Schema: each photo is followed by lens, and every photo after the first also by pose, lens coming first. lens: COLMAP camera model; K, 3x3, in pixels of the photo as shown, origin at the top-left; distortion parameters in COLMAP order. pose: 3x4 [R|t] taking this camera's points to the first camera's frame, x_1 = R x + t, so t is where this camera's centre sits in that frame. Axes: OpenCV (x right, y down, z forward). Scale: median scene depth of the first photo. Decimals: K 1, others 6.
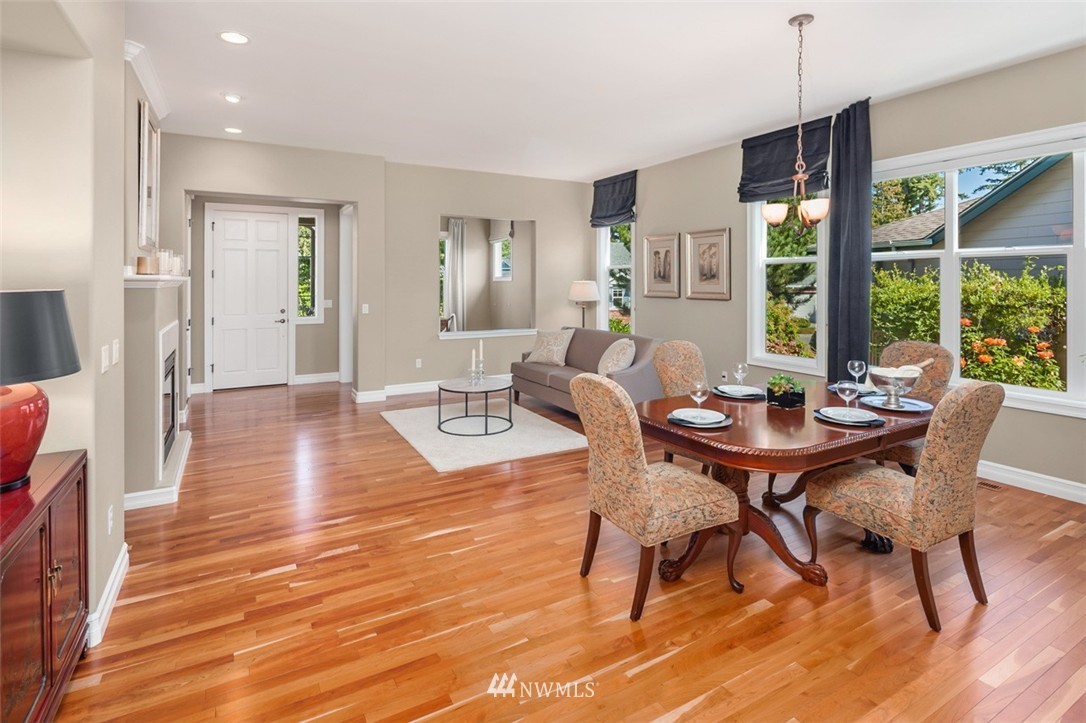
lens RADIAL K [[530.6, 0, 543.0], [0, 530.6, 361.5], [0, 0, 1]] dist [-0.001094, -0.000226]
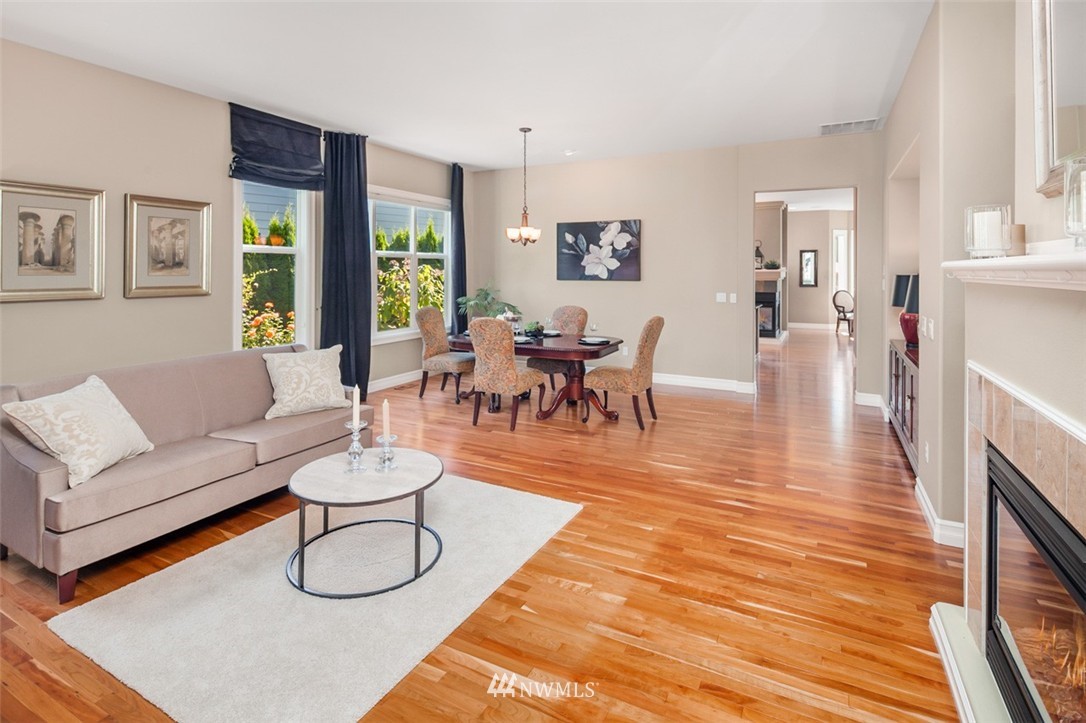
lens RADIAL K [[534.2, 0, 544.2], [0, 534.2, 338.0], [0, 0, 1]] dist [-0.002074, -0.000252]
pose [[-0.541284, -0.103133, 0.834491, -0.658876], [0.126160, 0.971253, 0.201867, -0.171430], [-0.831321, 0.214547, -0.512713, 1.144129]]
